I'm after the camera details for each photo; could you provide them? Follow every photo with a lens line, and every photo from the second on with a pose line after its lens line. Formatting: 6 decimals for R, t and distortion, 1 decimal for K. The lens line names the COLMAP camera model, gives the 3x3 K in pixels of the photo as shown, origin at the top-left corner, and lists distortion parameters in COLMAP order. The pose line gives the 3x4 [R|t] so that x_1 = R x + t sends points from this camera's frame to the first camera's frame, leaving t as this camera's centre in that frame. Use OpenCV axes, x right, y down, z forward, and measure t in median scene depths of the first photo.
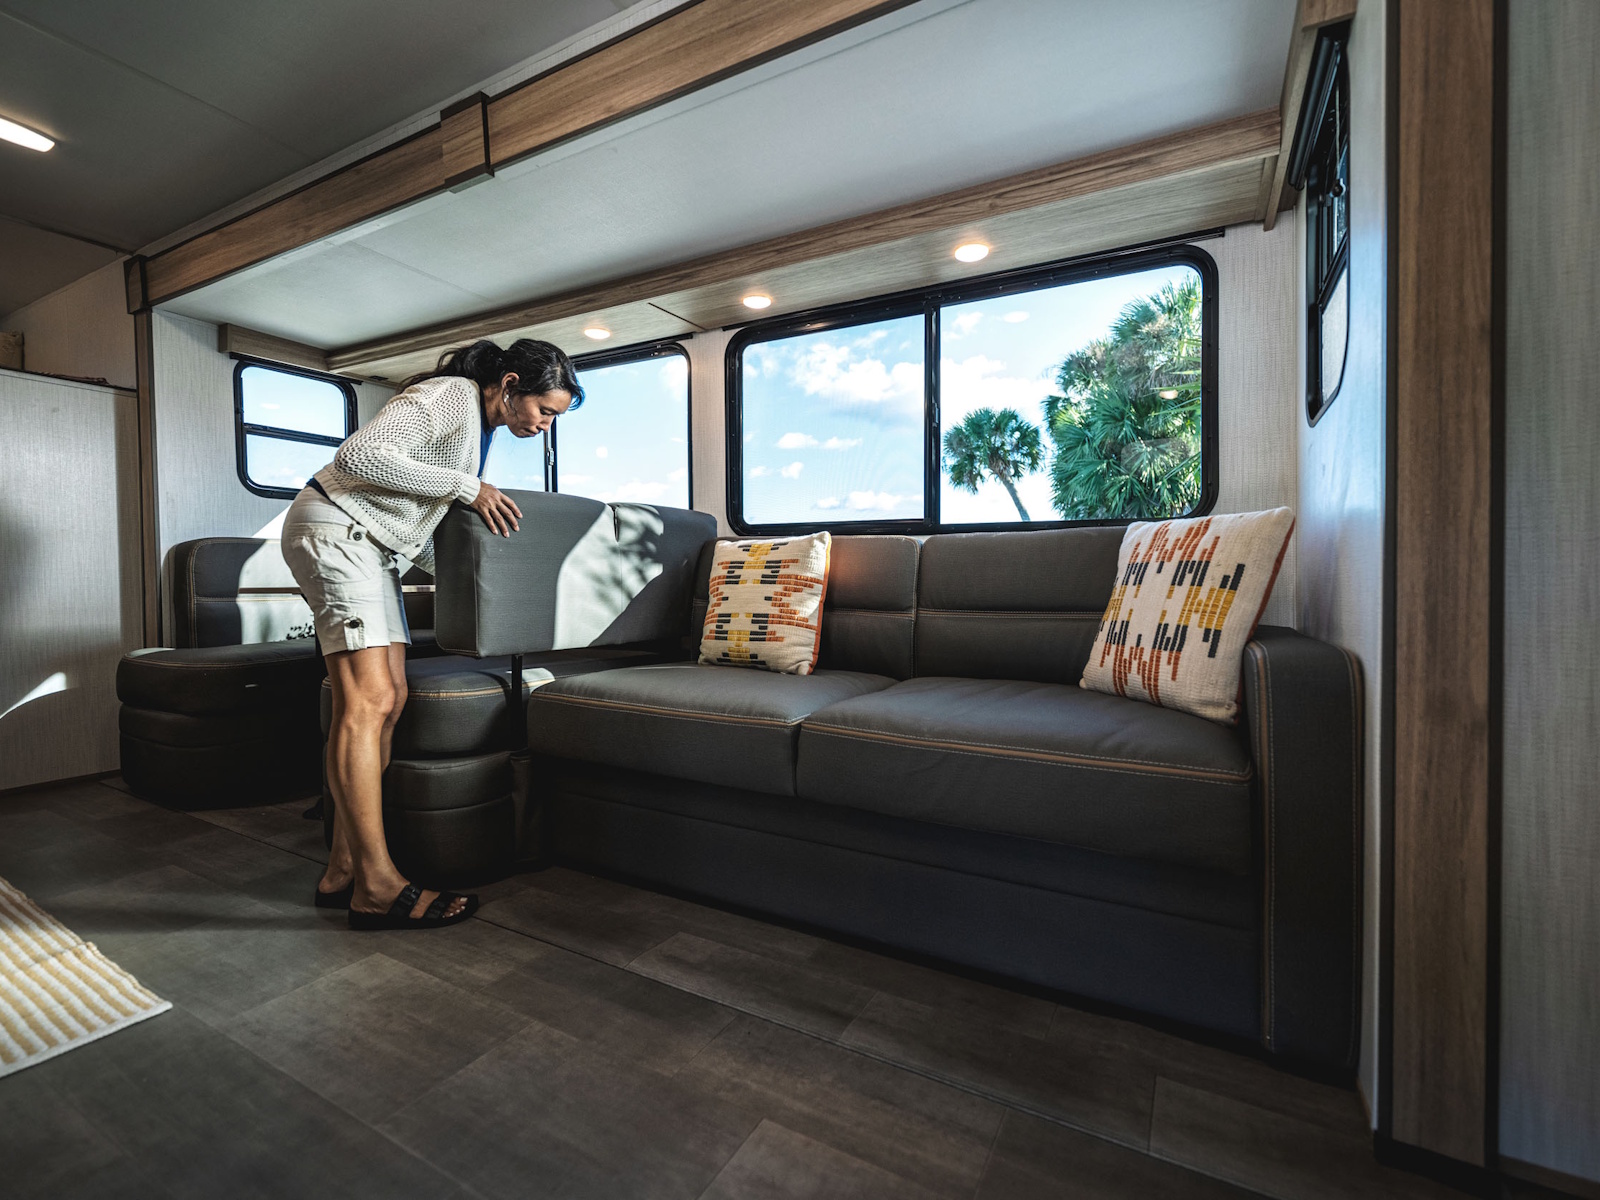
lens RADIAL K [[705.6, 0, 814.0], [0, 705.6, 638.3], [0, 0, 1]] dist [-0.000383, -0.000233]
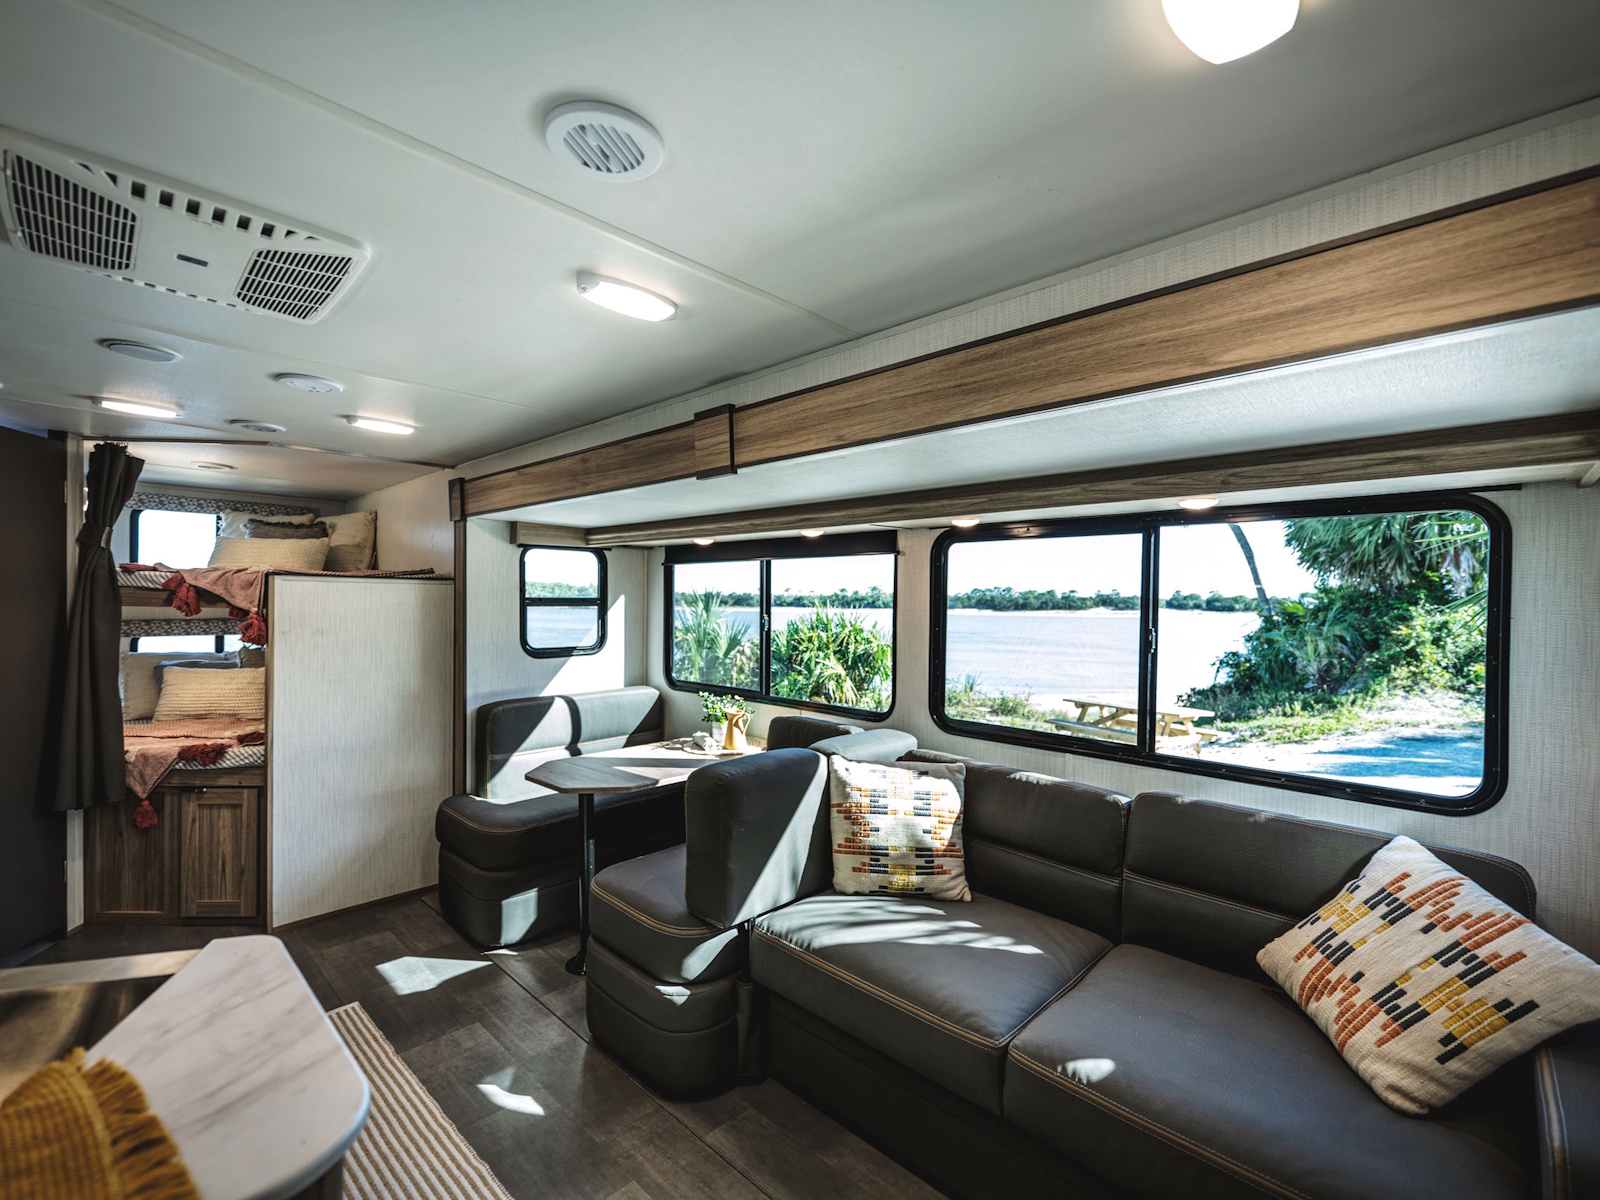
lens RADIAL K [[705.6, 0, 814.0], [0, 705.6, 638.3], [0, 0, 1]] dist [-0.000383, -0.000233]
pose [[0.966967, 0.020747, -0.254055, -0.045507], [-0.024457, 0.999635, -0.011452, -0.443853], [0.253725, 0.017287, 0.967122, -0.075963]]
